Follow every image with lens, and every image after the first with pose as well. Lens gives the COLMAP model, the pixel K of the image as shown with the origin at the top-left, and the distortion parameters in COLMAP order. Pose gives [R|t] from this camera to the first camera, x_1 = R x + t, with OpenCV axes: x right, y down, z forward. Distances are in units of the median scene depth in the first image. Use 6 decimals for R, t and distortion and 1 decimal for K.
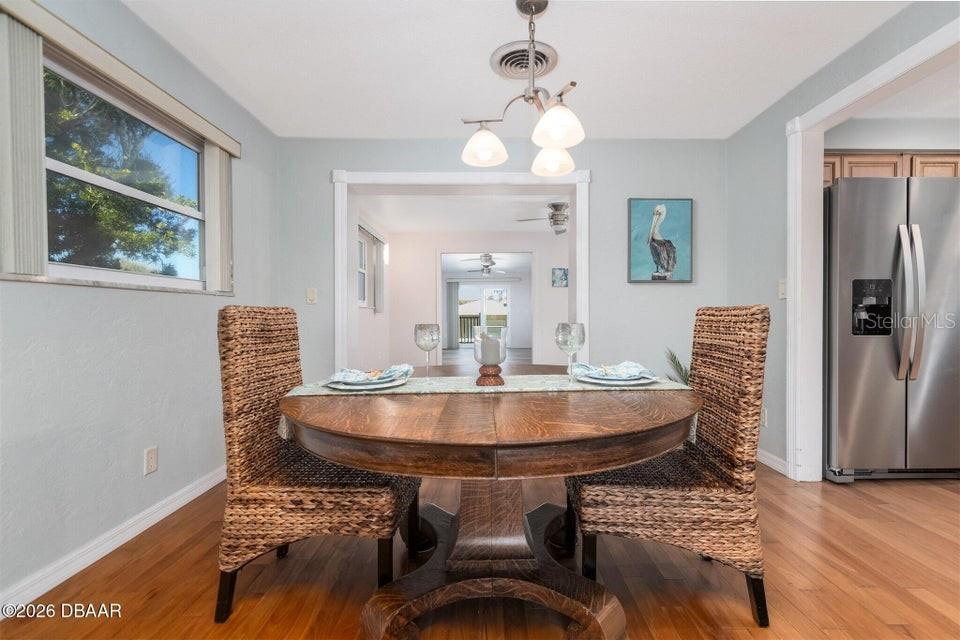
lens RADIAL K [[455.7, 0, 499.7], [0, 455.7, 305.6], [0, 0, 1]] dist [-0.000884, 0.000036]
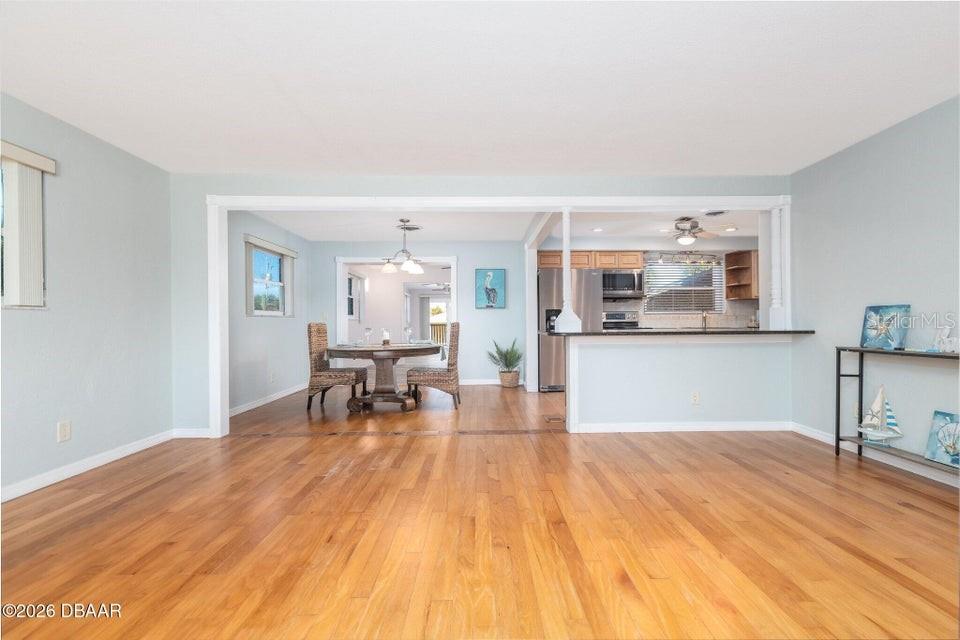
lens RADIAL K [[434.0, 0, 491.3], [0, 434.0, 321.1], [0, 0, 1]] dist [0.000700, 0.000012]
pose [[0.999949, -0.005365, 0.008607, 0.339866], [0.005201, 0.999807, 0.018932, -0.030197], [-0.008707, -0.018886, 0.999784, -1.026195]]
